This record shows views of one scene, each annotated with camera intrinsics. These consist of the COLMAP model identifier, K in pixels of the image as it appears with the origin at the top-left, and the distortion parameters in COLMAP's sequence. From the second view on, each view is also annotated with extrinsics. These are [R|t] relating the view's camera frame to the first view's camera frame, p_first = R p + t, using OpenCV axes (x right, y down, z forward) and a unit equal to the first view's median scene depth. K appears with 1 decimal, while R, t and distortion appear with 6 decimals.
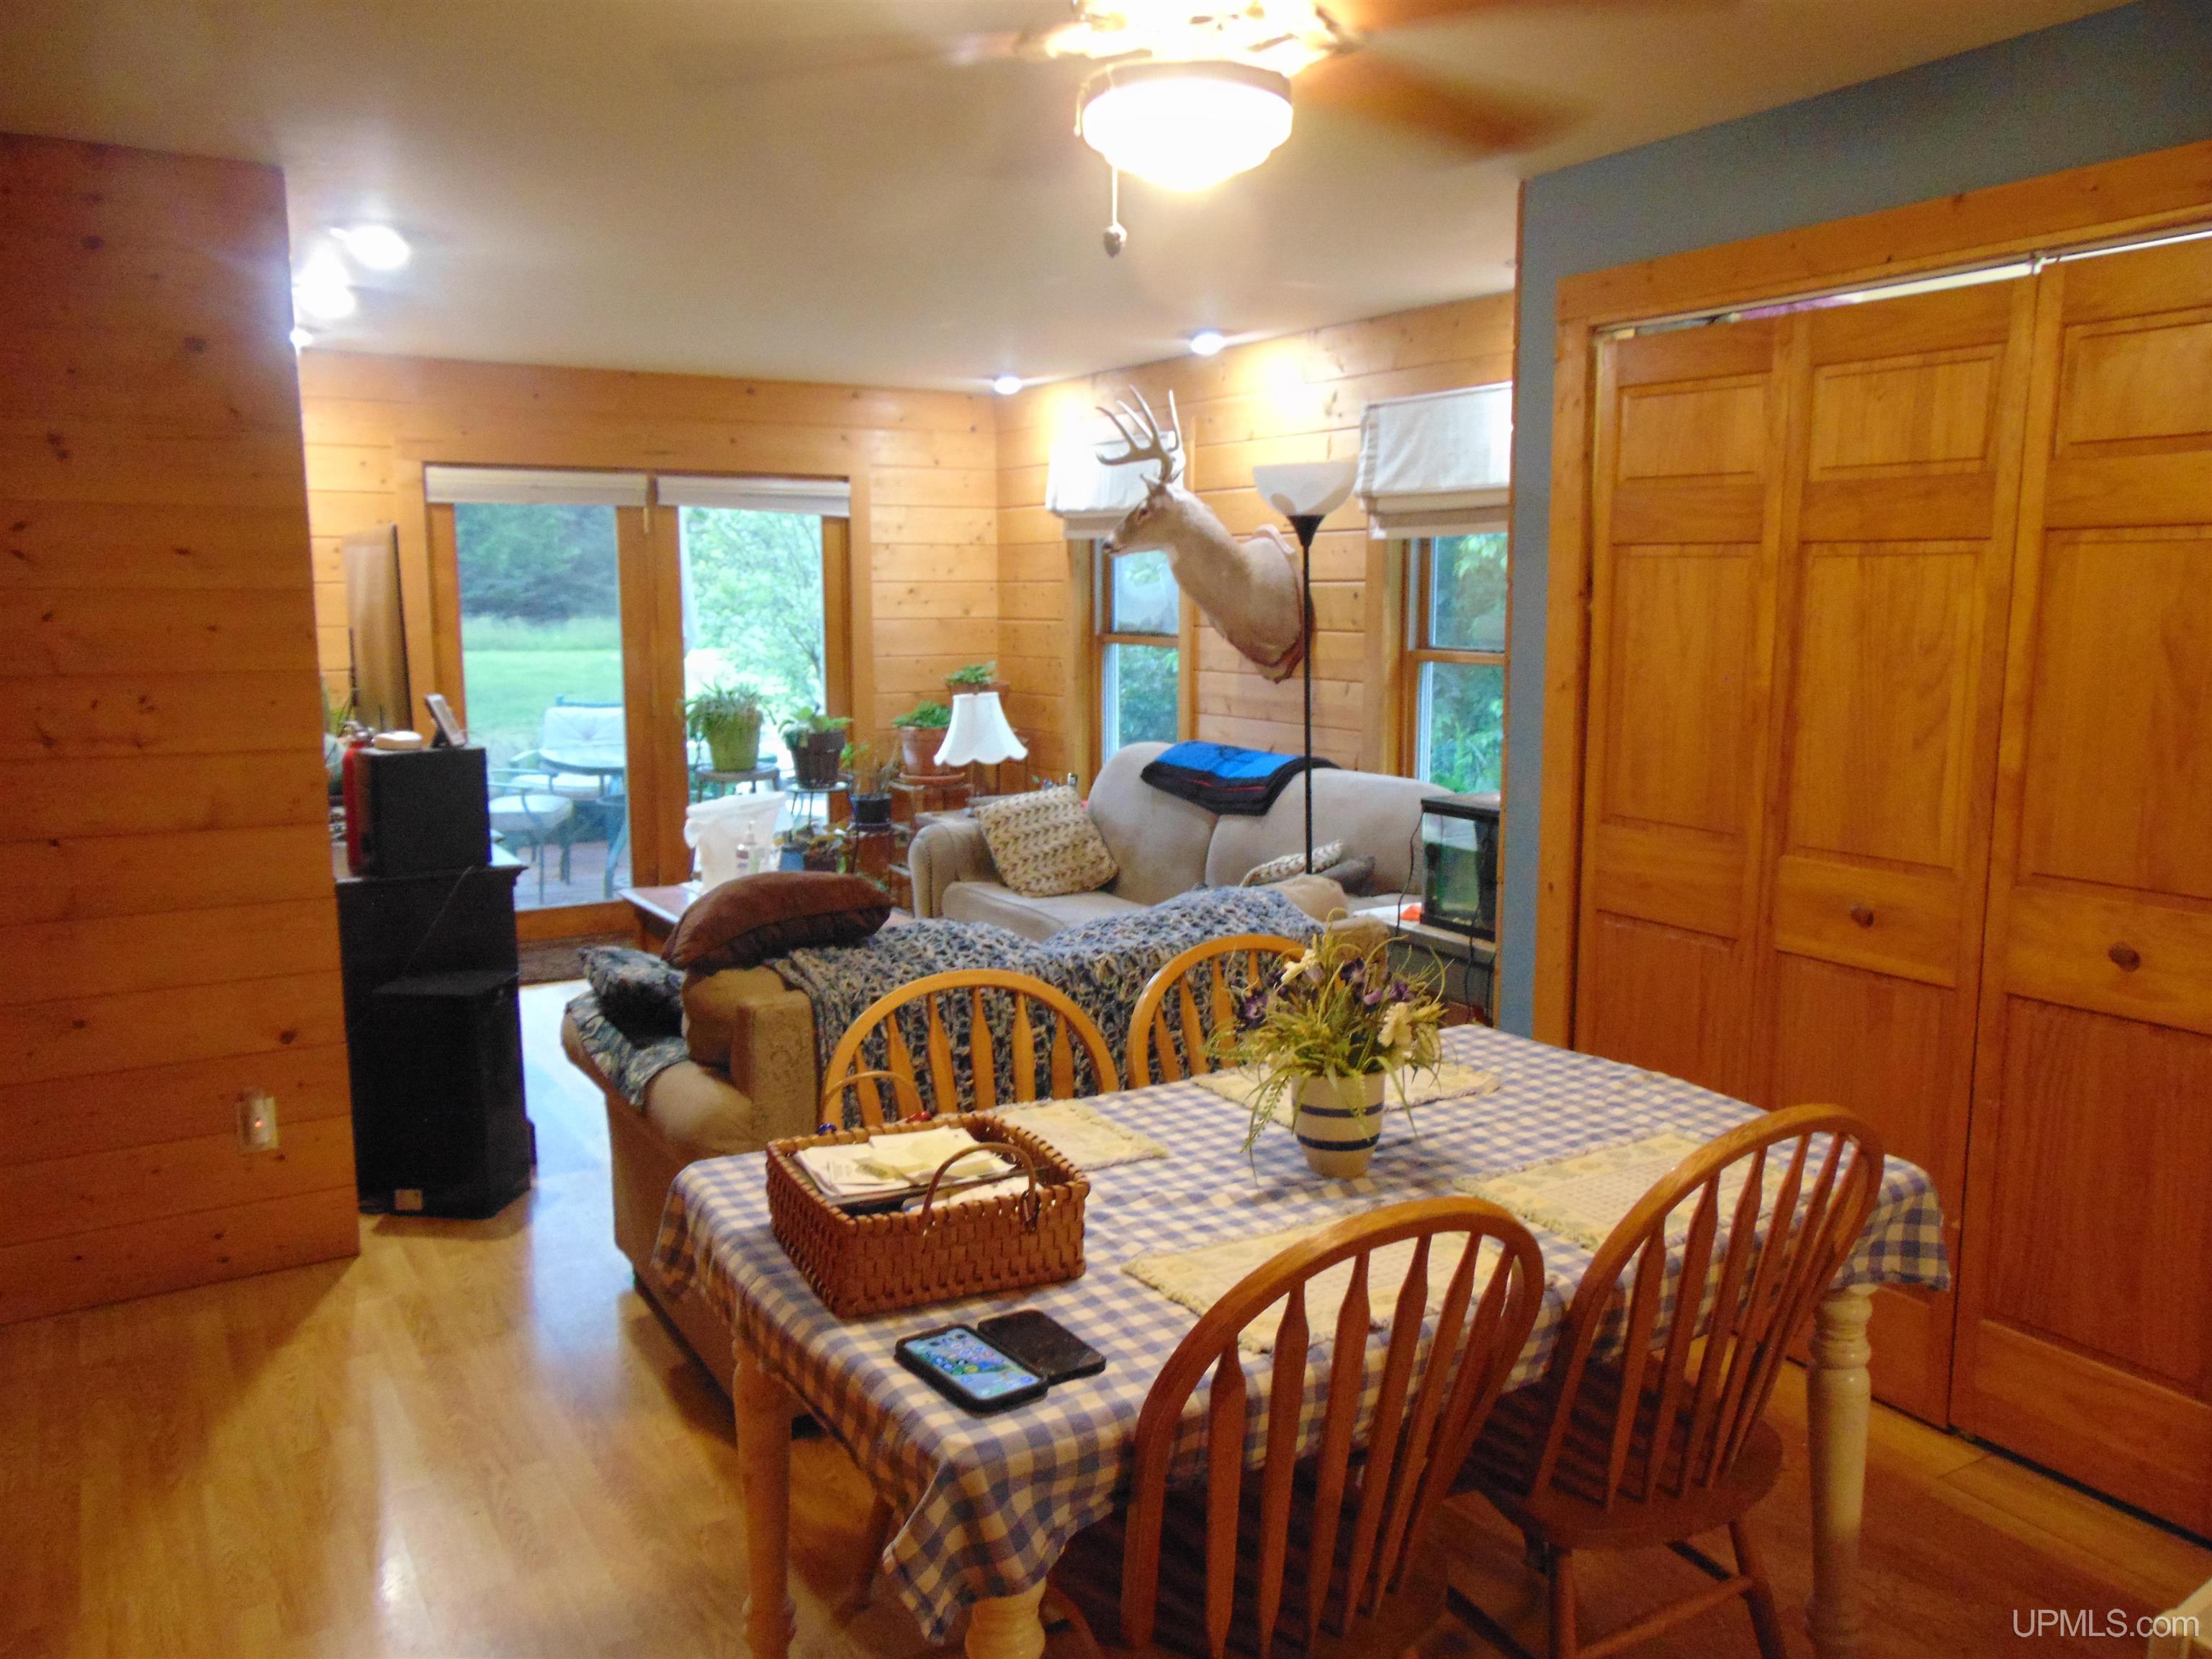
lens RADIAL K [[1653.5, 0, 1103.1], [0, 1653.5, 834.2], [0, 0, 1]] dist [-0.047083, 0.089327]
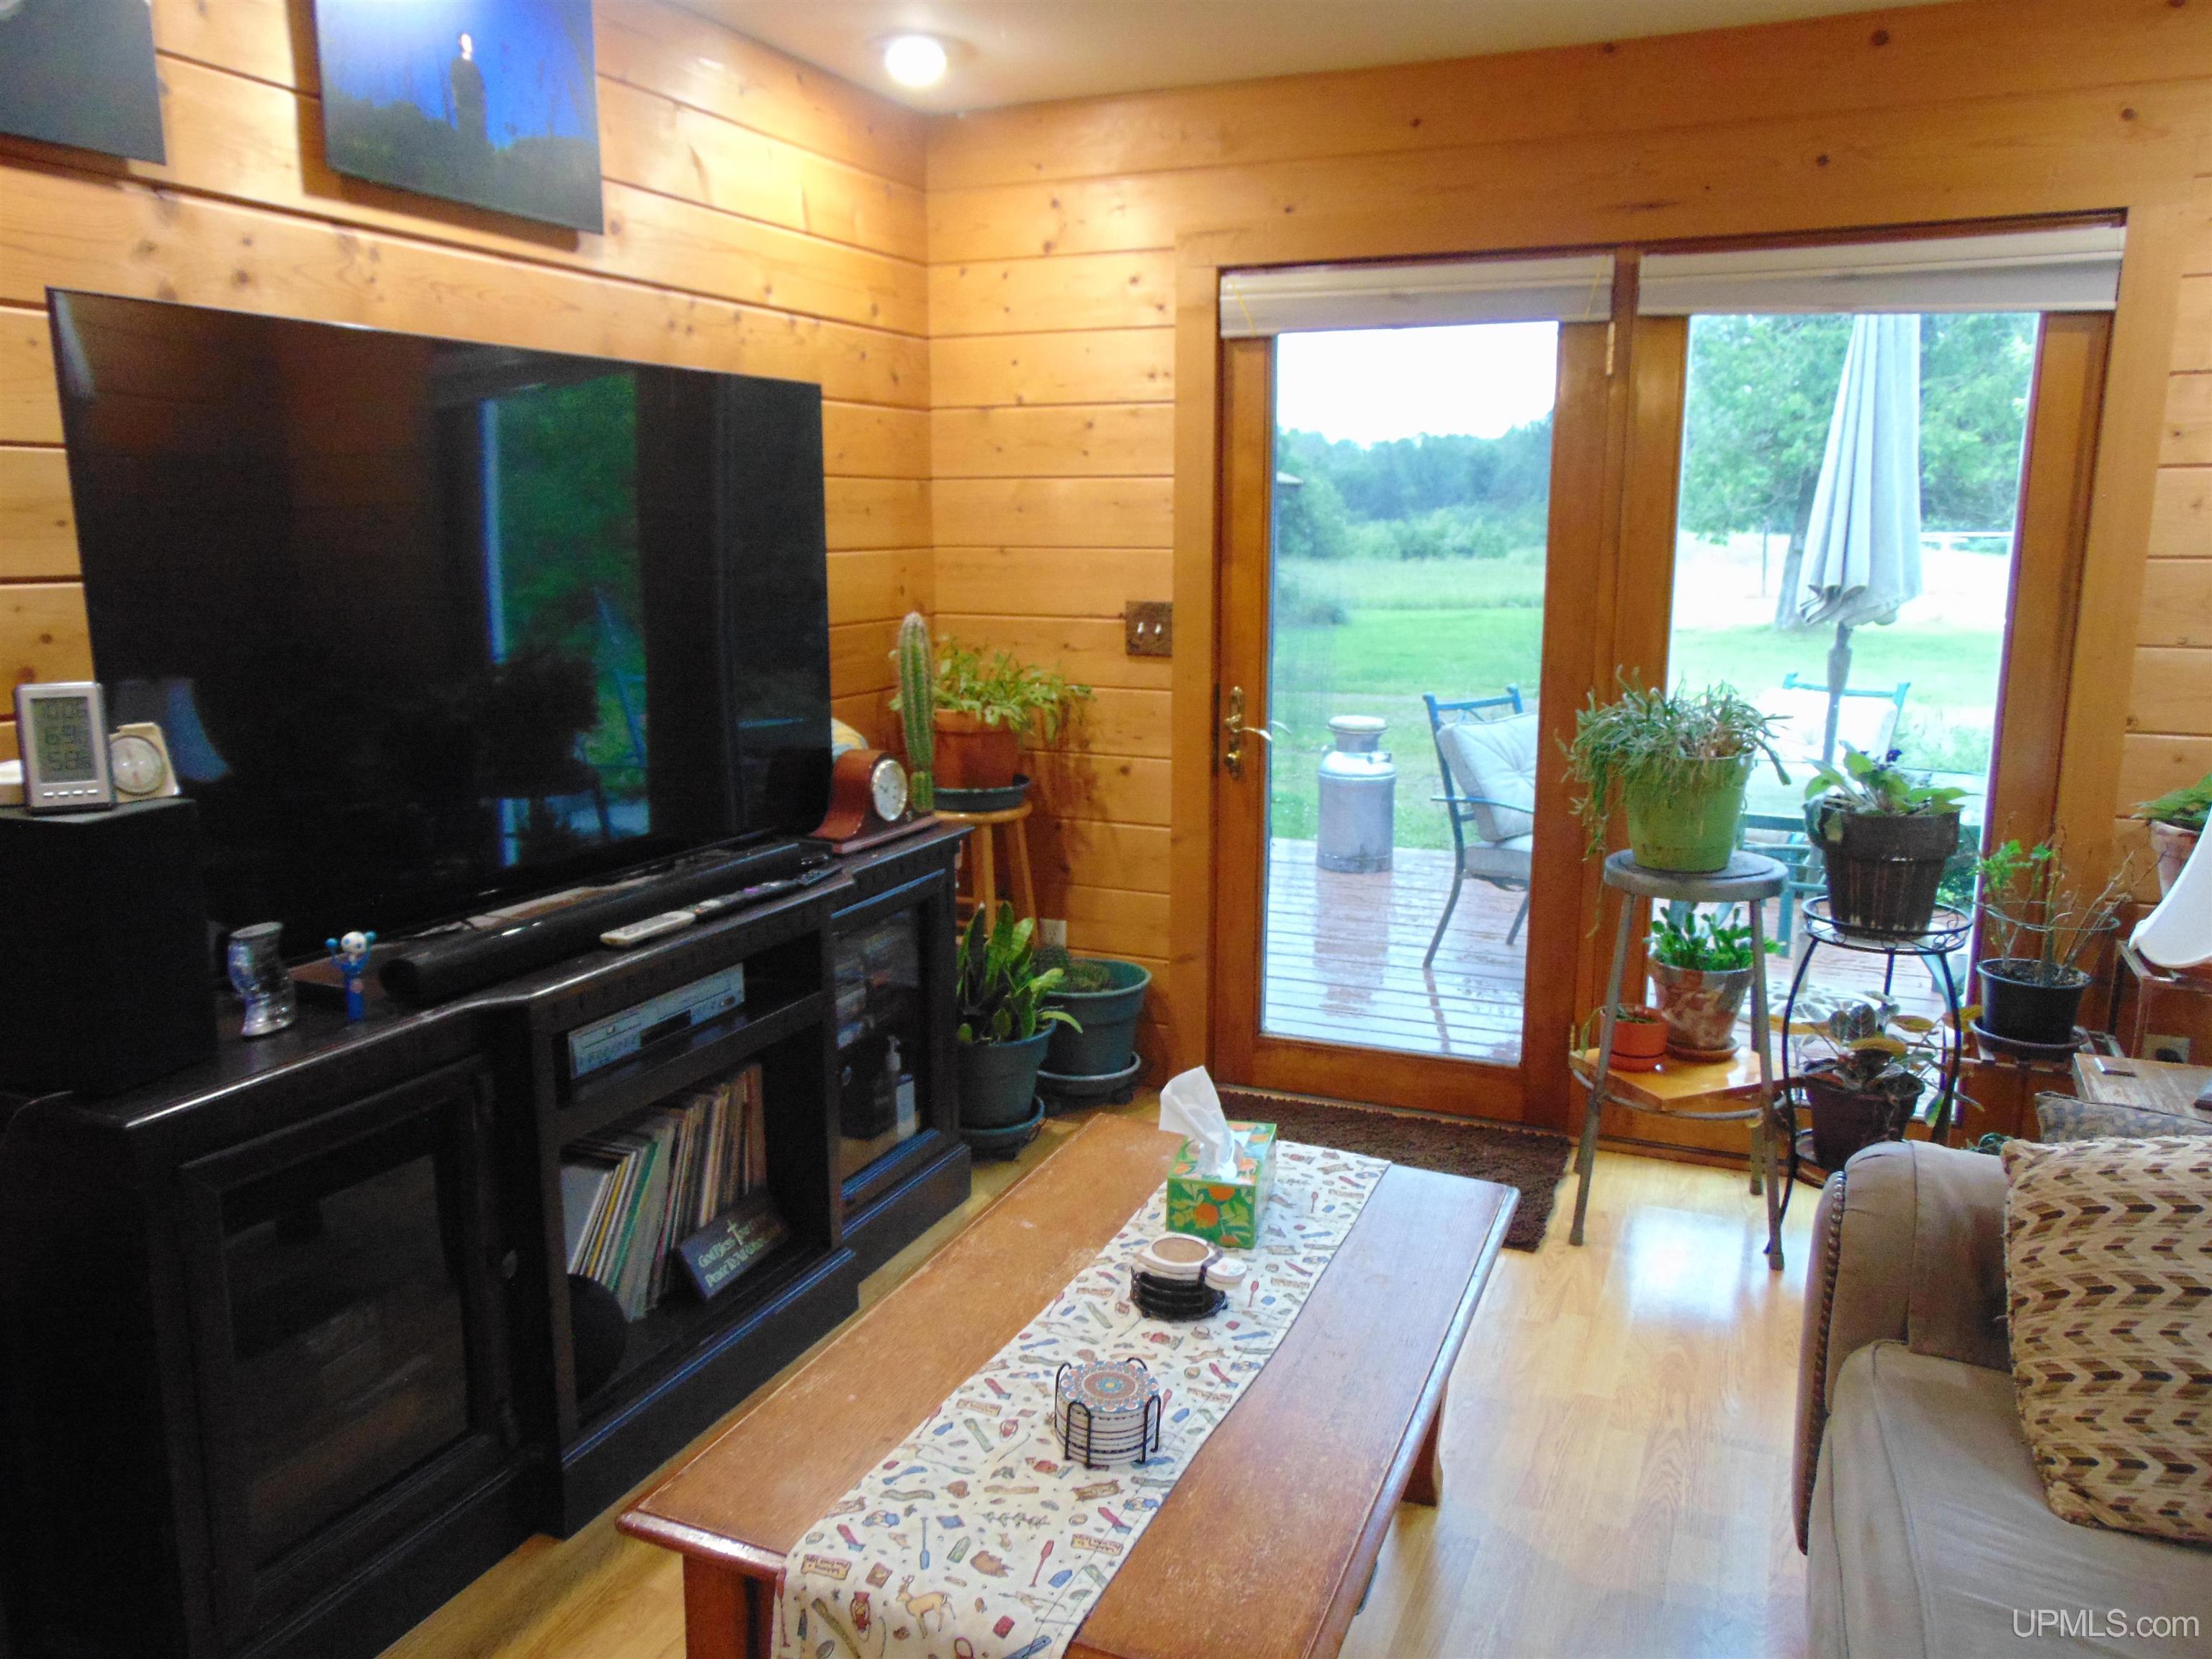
lens RADIAL K [[1651.0, 0, 1095.6], [0, 1651.0, 828.7], [0, 0, 1]] dist [-0.033988, 0.074371]
pose [[0.570981, 0.152802, -0.806618, 0.070016], [-0.125657, 0.987215, 0.098065, -0.085933], [0.811290, 0.045364, 0.582881, 0.670612]]
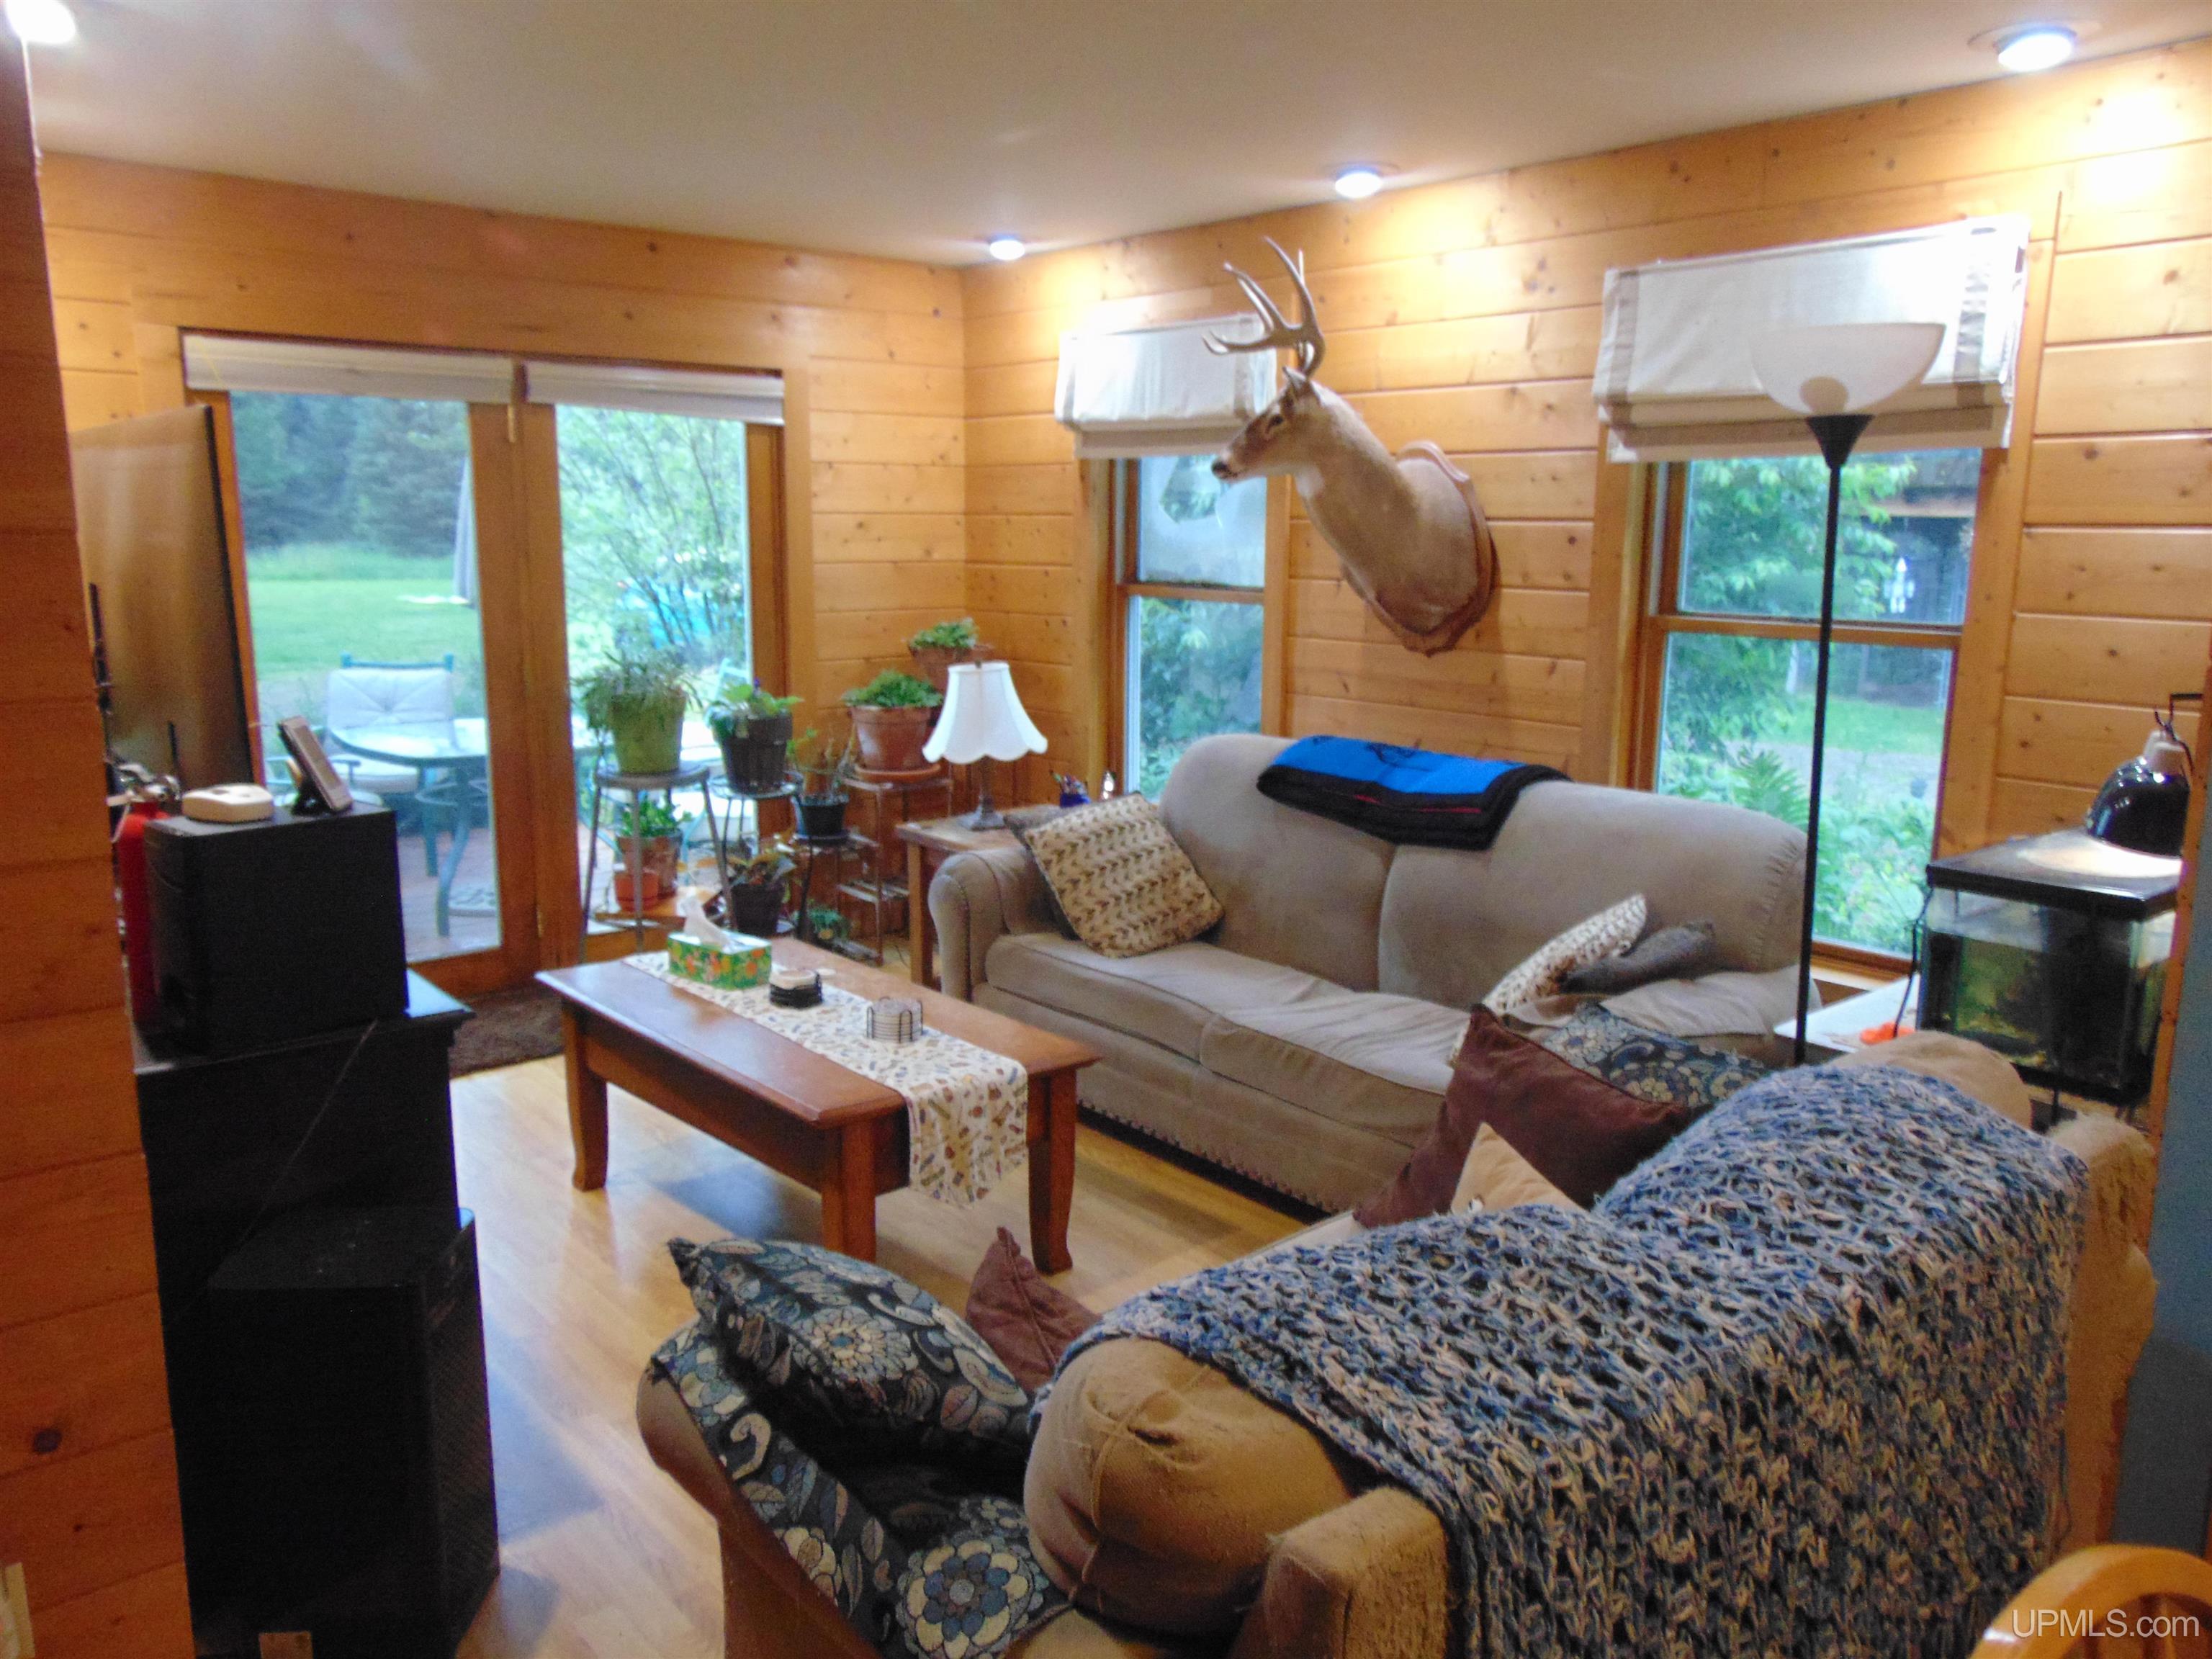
lens RADIAL K [[1651.0, 0, 1095.6], [0, 1651.0, 828.7], [0, 0, 1]] dist [-0.033988, 0.074371]
pose [[0.989031, -0.019490, 0.146418, -0.154213], [0.013694, 0.999086, 0.040488, -0.046091], [-0.147074, -0.038039, 0.988394, 0.285657]]
